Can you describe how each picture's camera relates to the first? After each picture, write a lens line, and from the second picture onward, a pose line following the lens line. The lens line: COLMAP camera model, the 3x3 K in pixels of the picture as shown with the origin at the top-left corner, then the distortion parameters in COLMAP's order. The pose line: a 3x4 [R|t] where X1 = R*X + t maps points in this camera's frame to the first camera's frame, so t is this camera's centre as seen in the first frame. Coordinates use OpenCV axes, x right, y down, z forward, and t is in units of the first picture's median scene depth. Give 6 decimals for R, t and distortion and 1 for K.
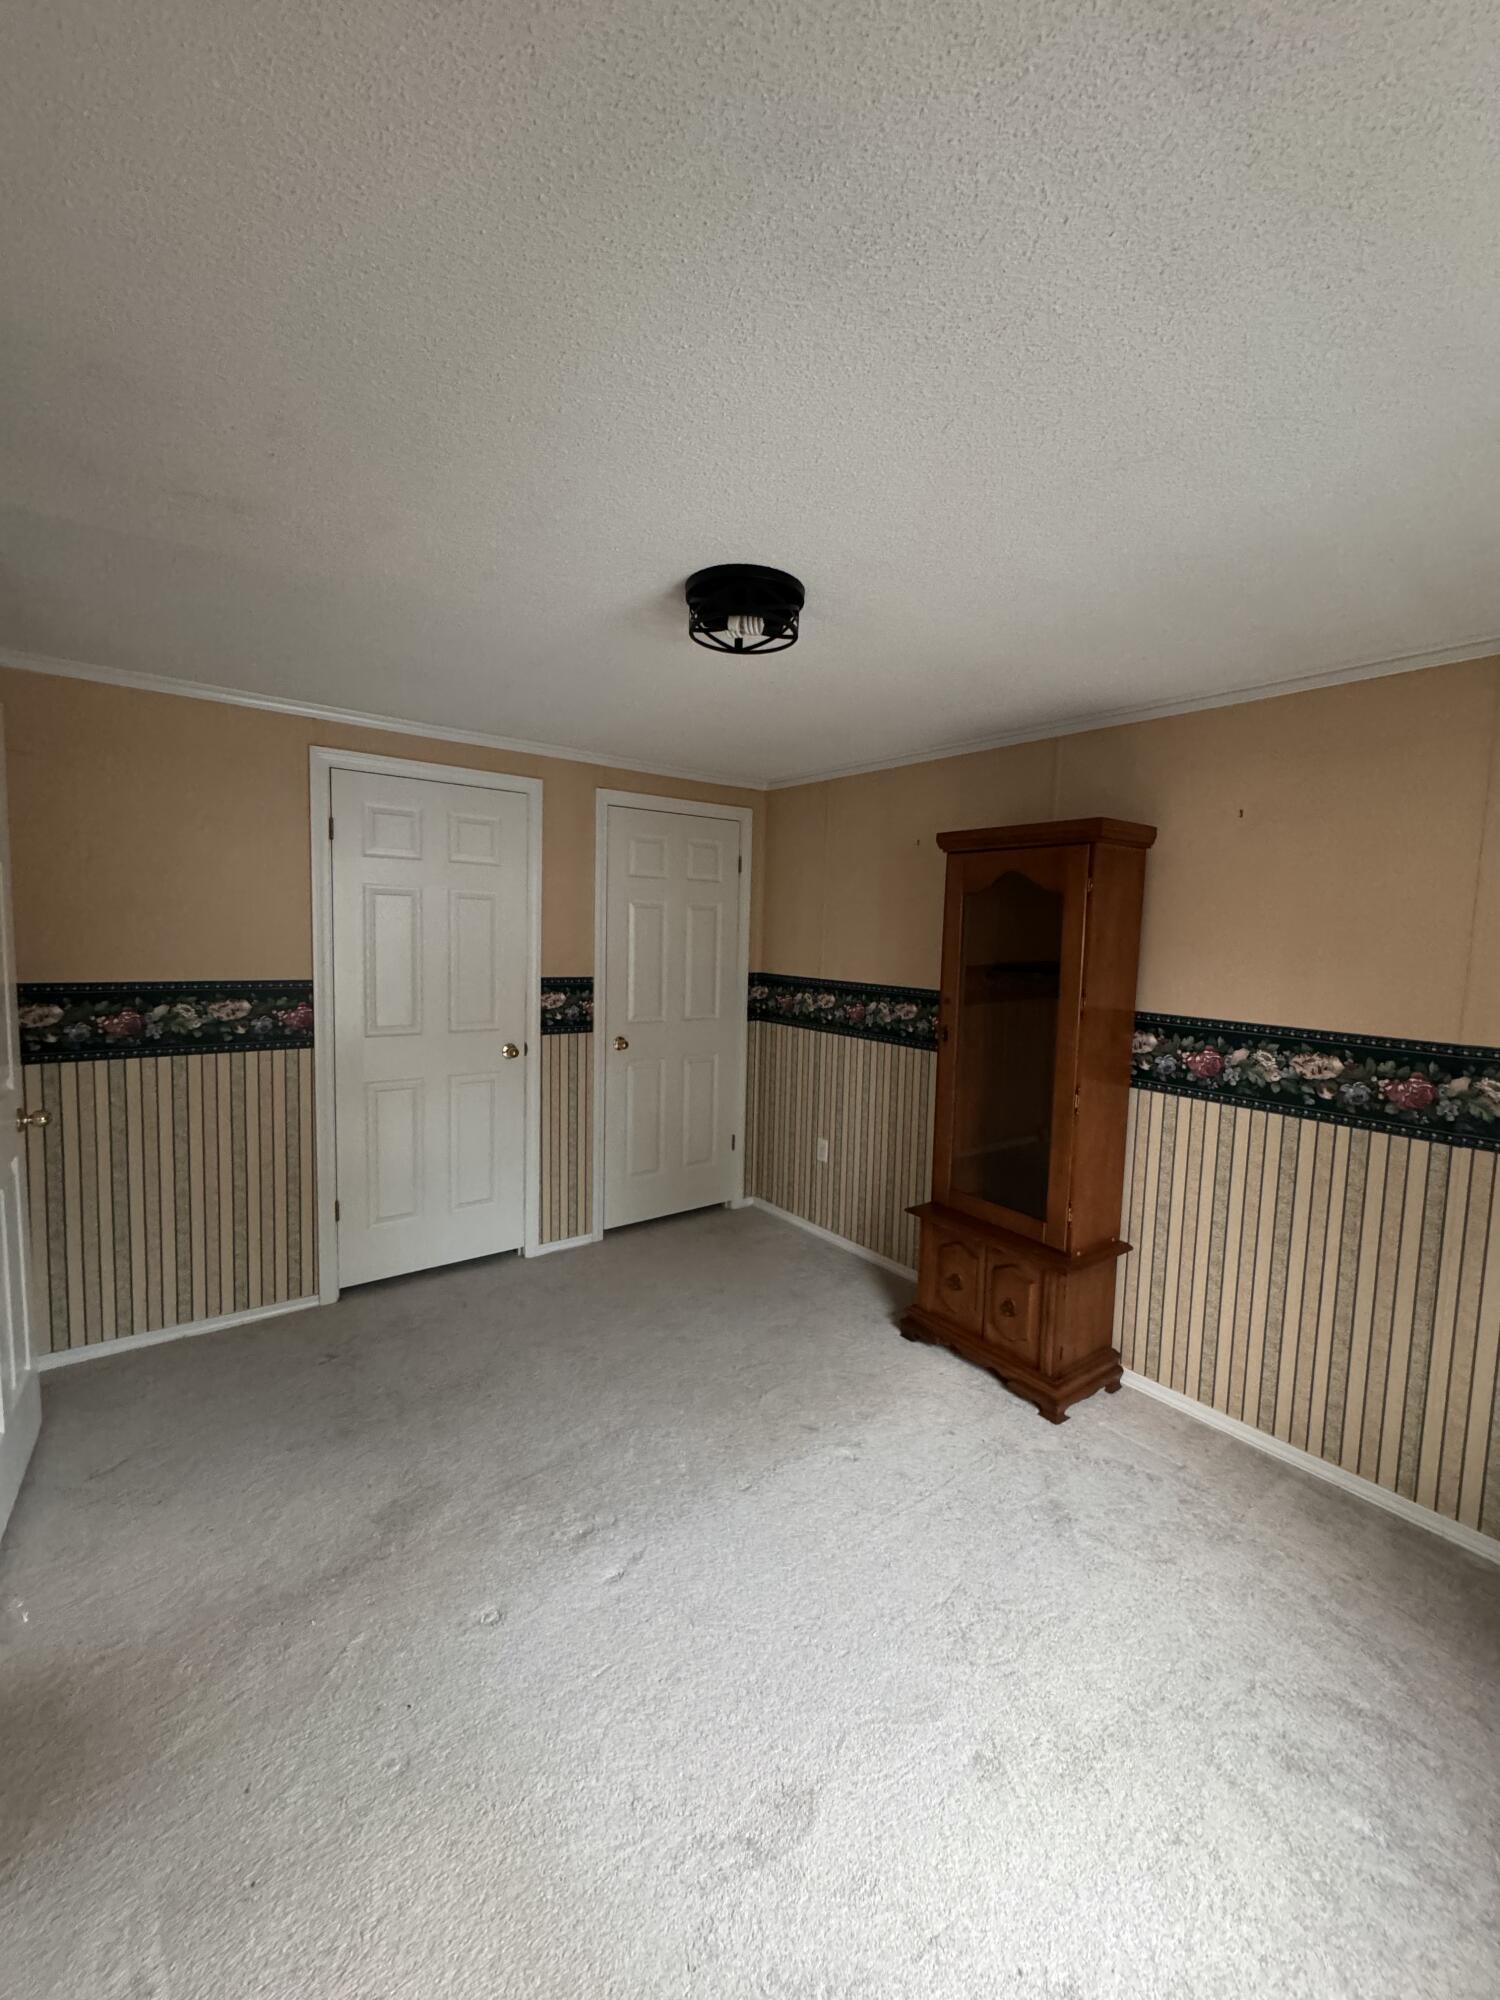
lens RADIAL K [[792.7, 0, 722.7], [0, 792.7, 996.4], [0, 0, 1]] dist [-0.002156, -0.000305]
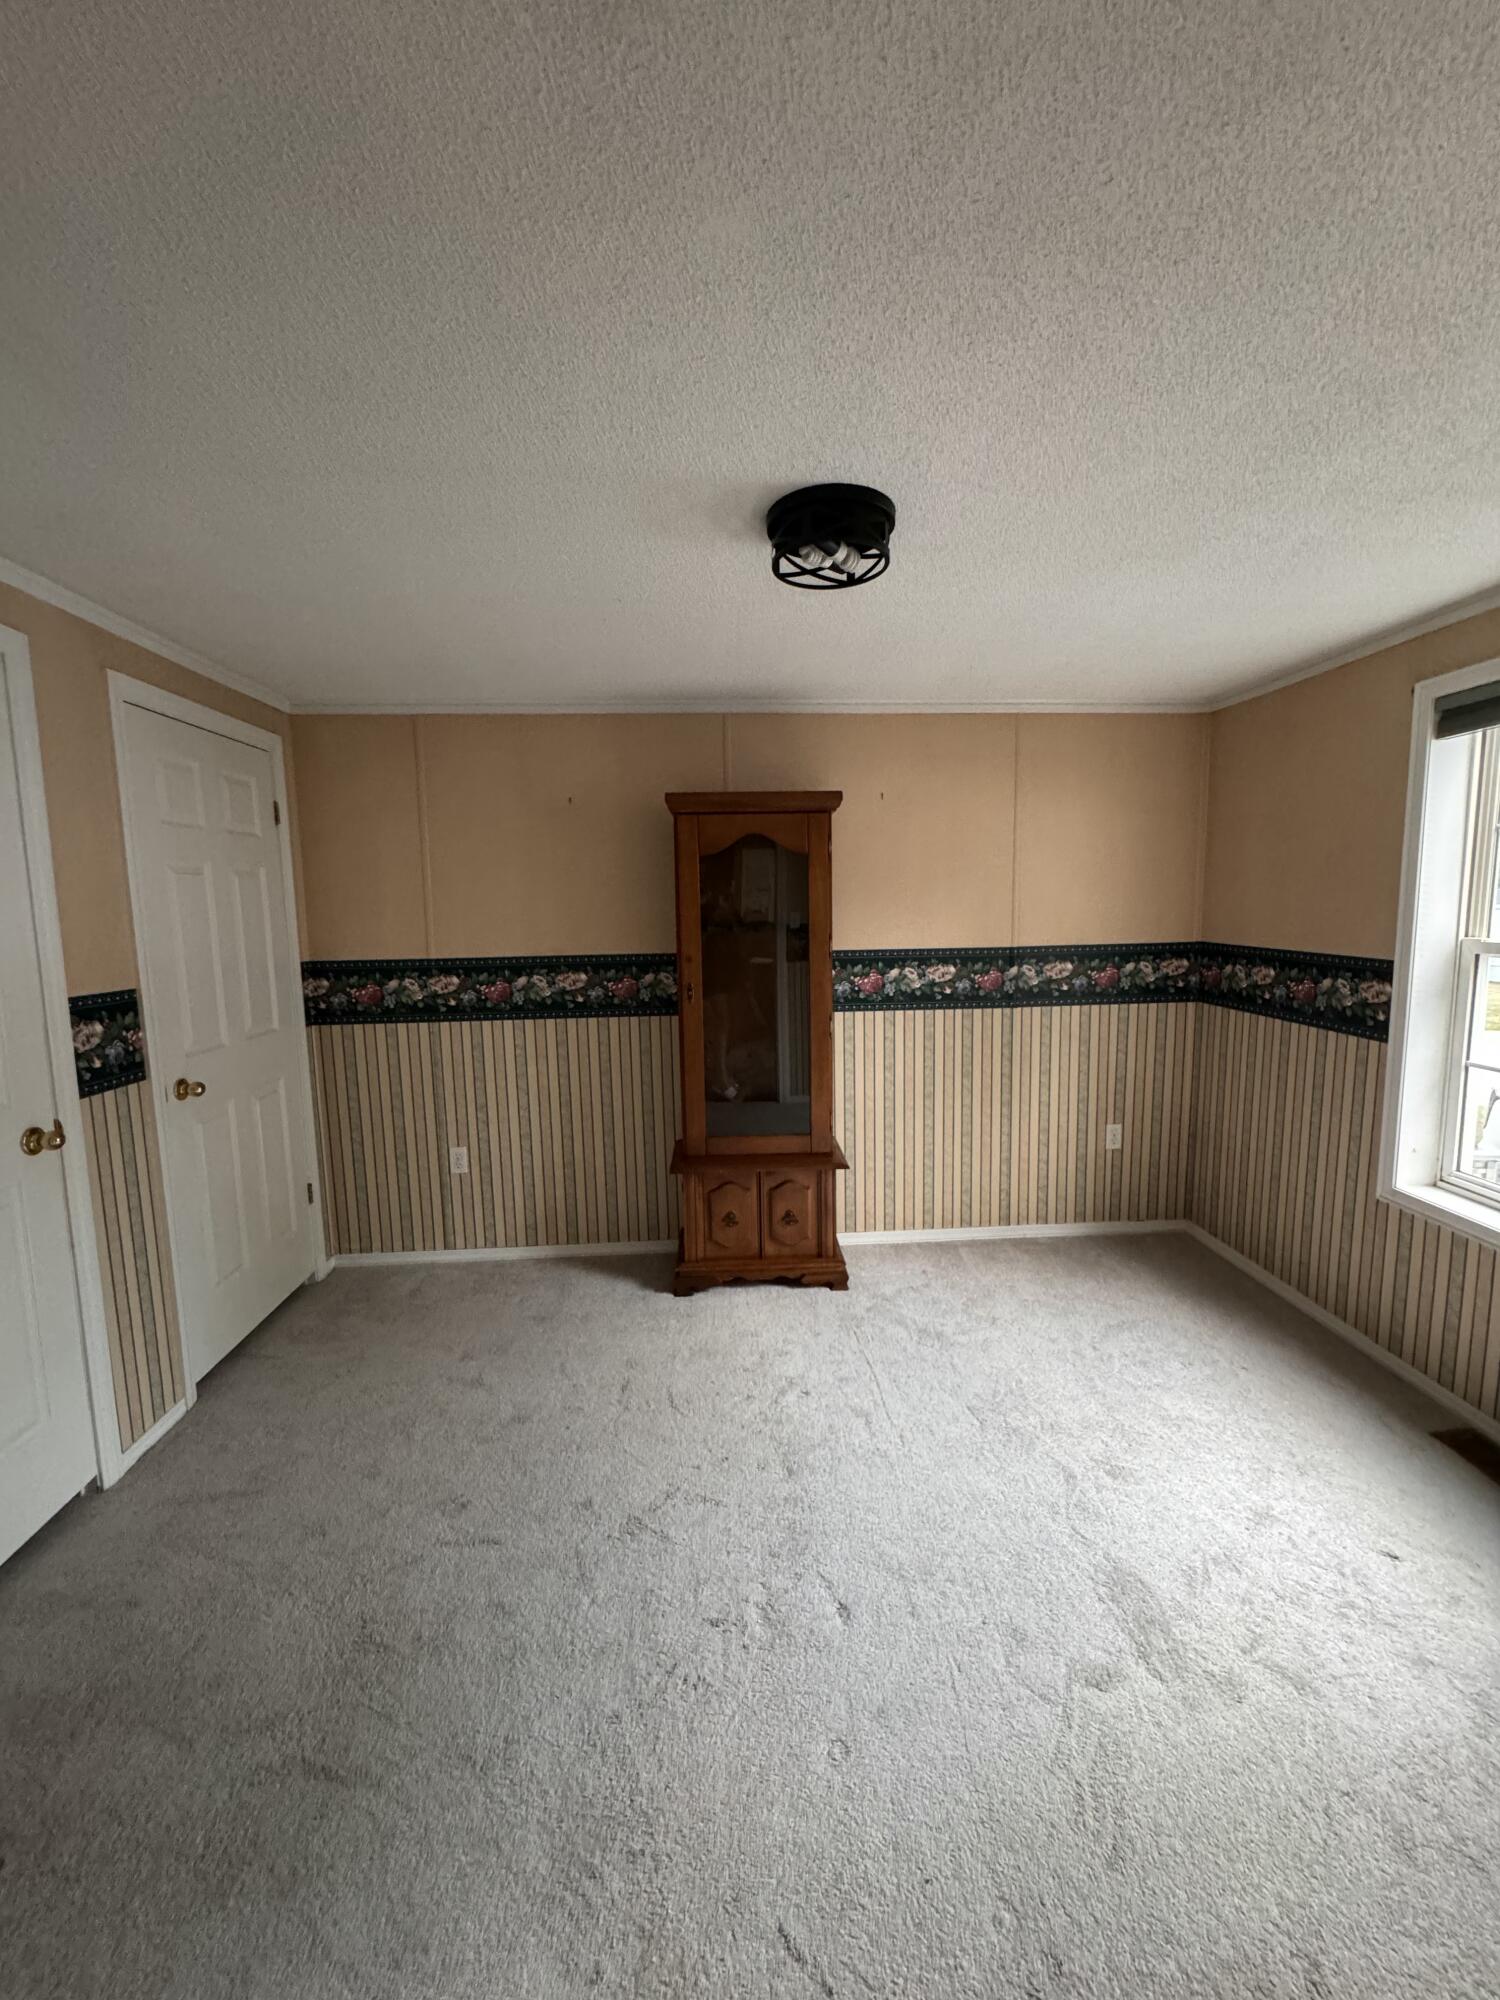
lens RADIAL K [[809.7, 0, 755.4], [0, 809.7, 999.9], [0, 0, 1]] dist [-0.001751, -0.000123]
pose [[0.545428, -0.137133, 0.826863, -0.516980], [0.105864, 0.989895, 0.094340, -0.030433], [-0.831445, 0.036079, 0.554434, 0.333482]]
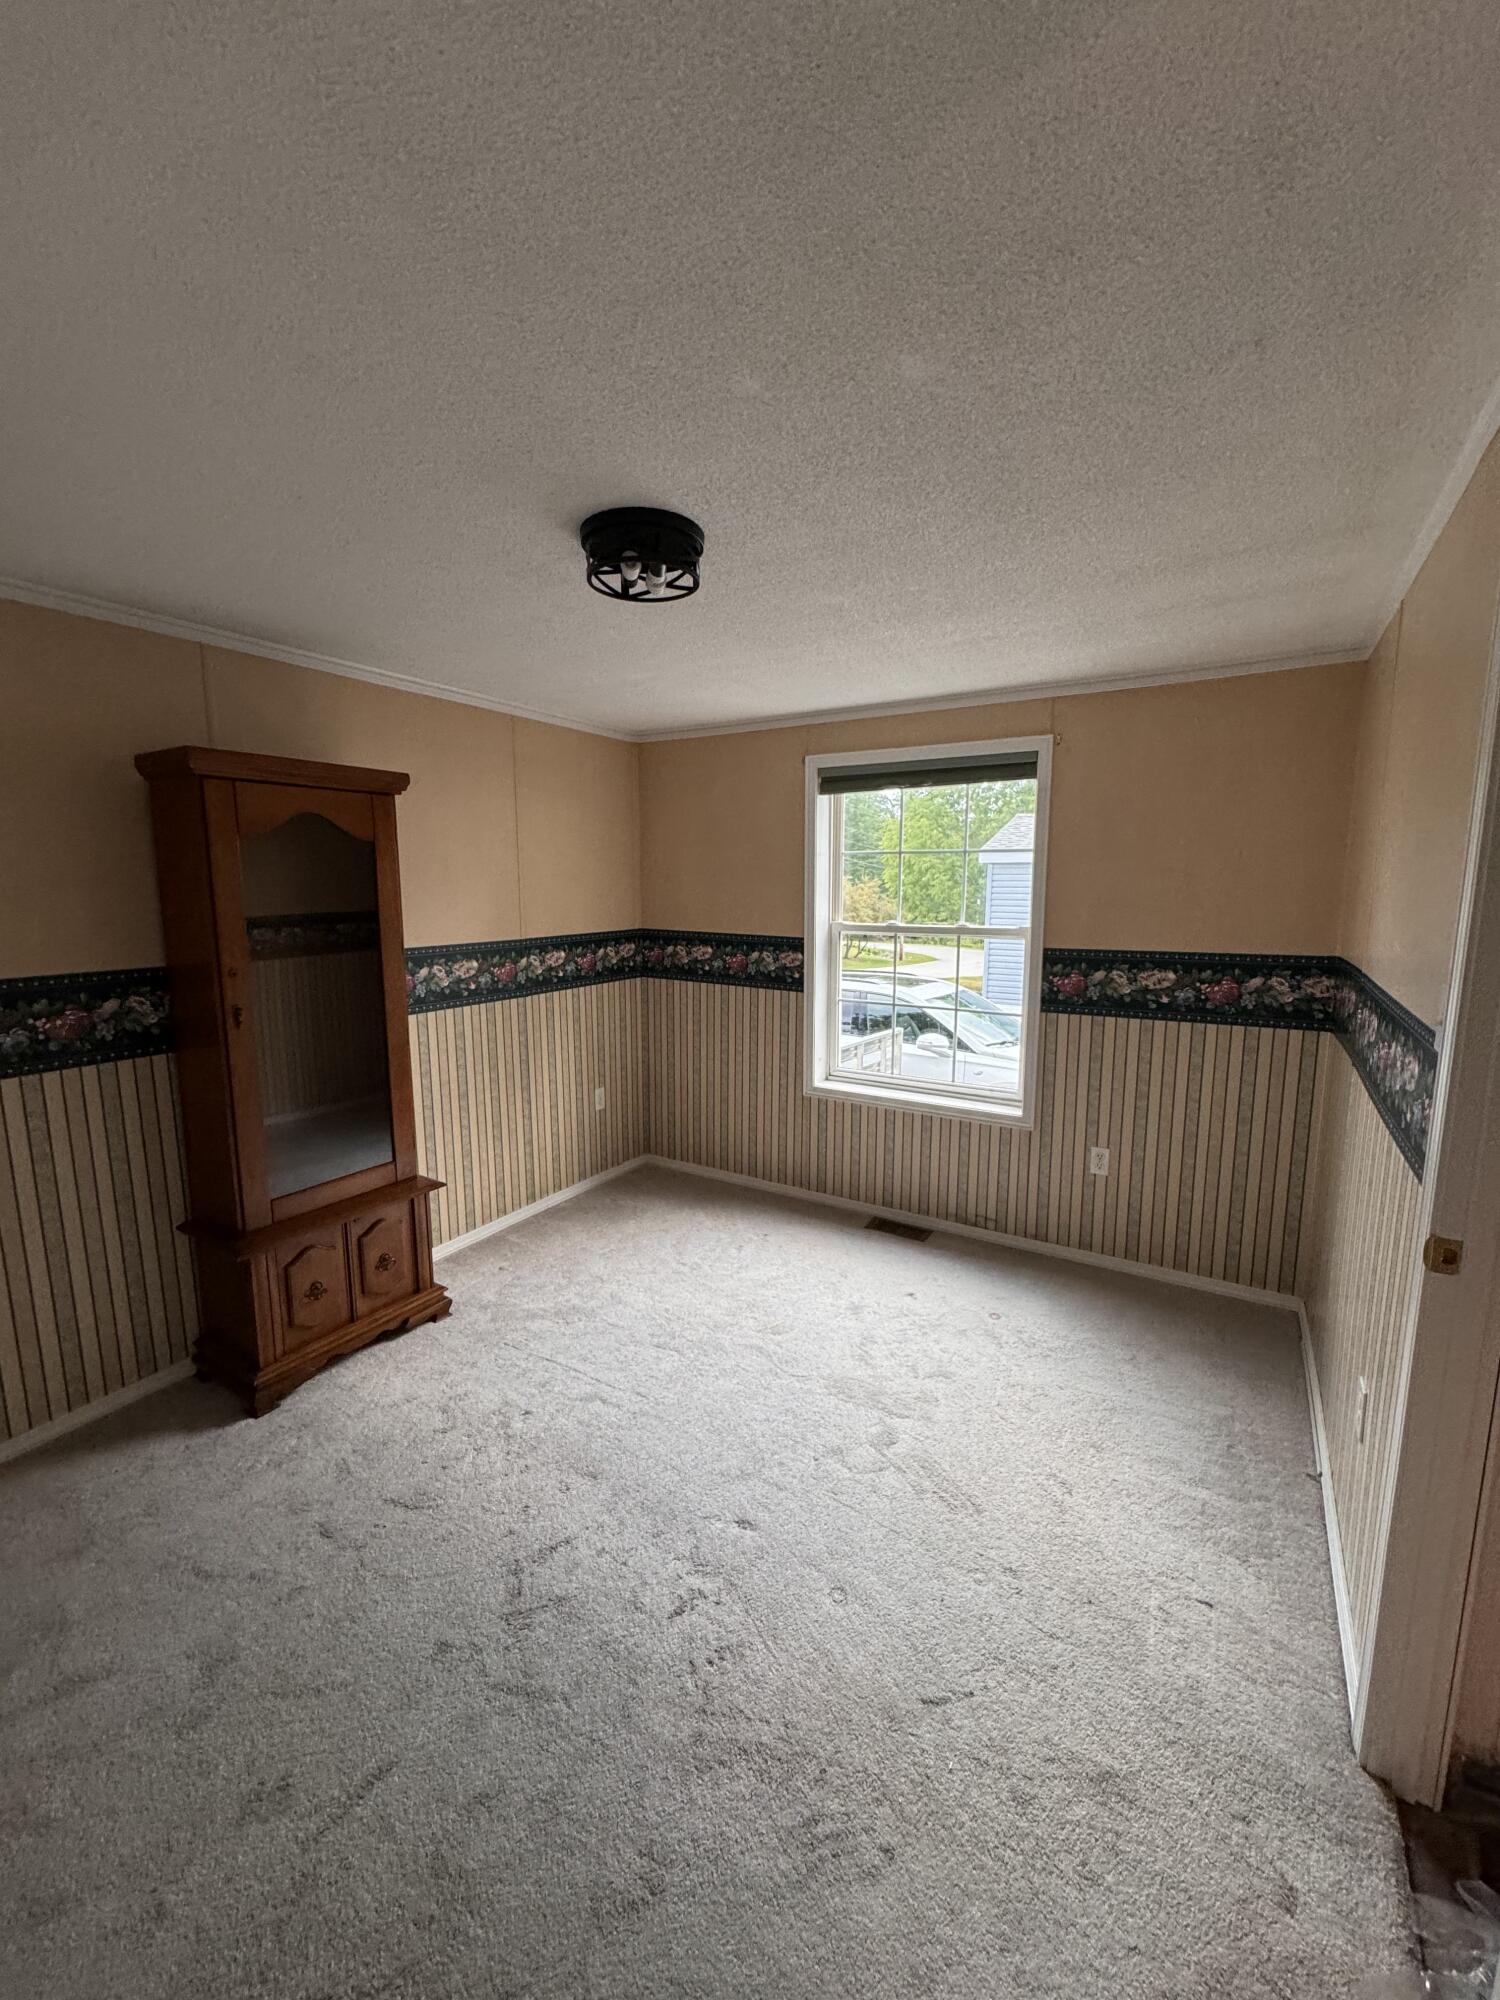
lens RADIAL K [[809.7, 0, 755.4], [0, 809.7, 999.9], [0, 0, 1]] dist [-0.001751, -0.000123]
pose [[-0.383411, -0.163132, 0.909056, -0.599412], [0.069069, 0.976456, 0.204358, -0.090047], [-0.920991, 0.141141, -0.363117, 0.782973]]
